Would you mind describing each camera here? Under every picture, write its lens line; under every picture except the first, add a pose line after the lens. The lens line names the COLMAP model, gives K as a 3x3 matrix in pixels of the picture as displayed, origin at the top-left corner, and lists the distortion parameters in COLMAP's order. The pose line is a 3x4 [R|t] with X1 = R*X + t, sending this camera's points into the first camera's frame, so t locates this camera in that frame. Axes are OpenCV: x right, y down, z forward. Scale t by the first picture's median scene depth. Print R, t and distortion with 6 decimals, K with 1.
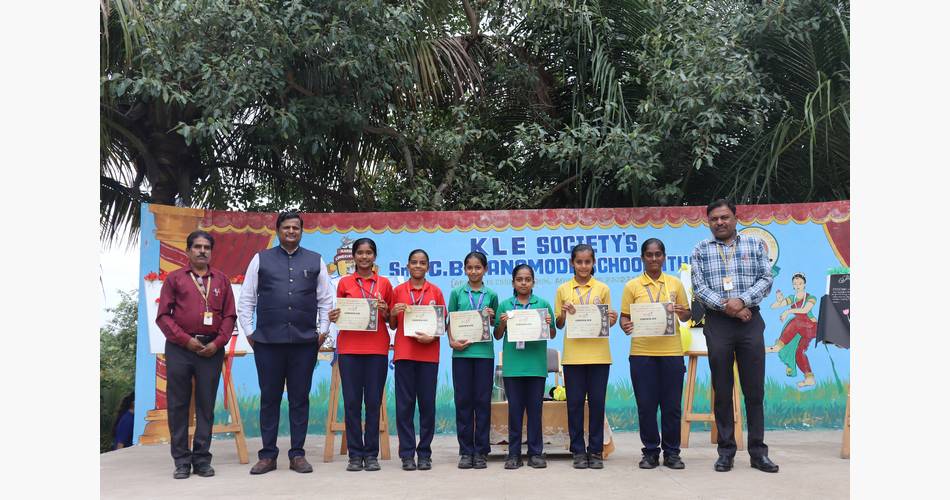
lens RADIAL K [[917.5, 0, 472.5], [0, 917.5, 257.7], [0, 0, 1]] dist [0.020638, 0.000000]
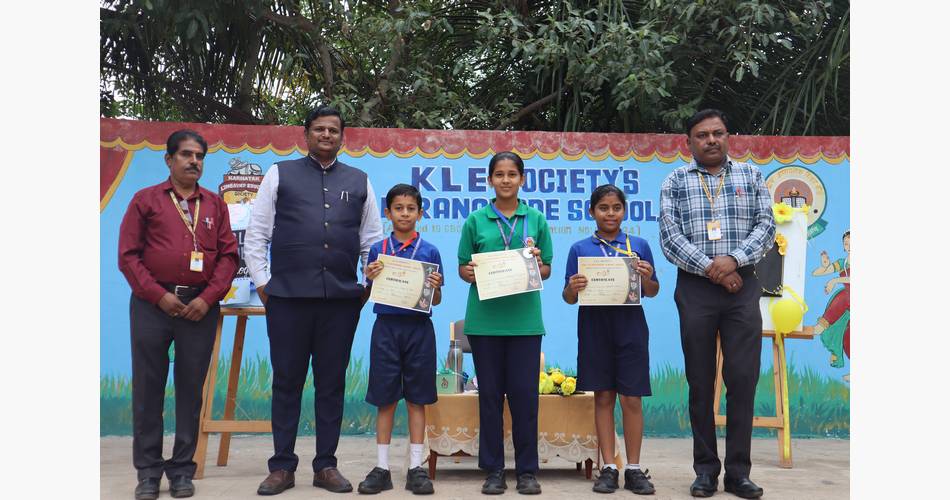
lens RADIAL K [[1084.6, 0, 488.8], [0, 1084.6, 247.6], [0, 0, 1]] dist [0.050295, 0.000000]
pose [[0.996119, 0.031494, 0.082187, -0.009823], [-0.033961, 0.999008, 0.028790, 0.015659], [-0.081199, -0.031469, 0.996201, 0.141217]]
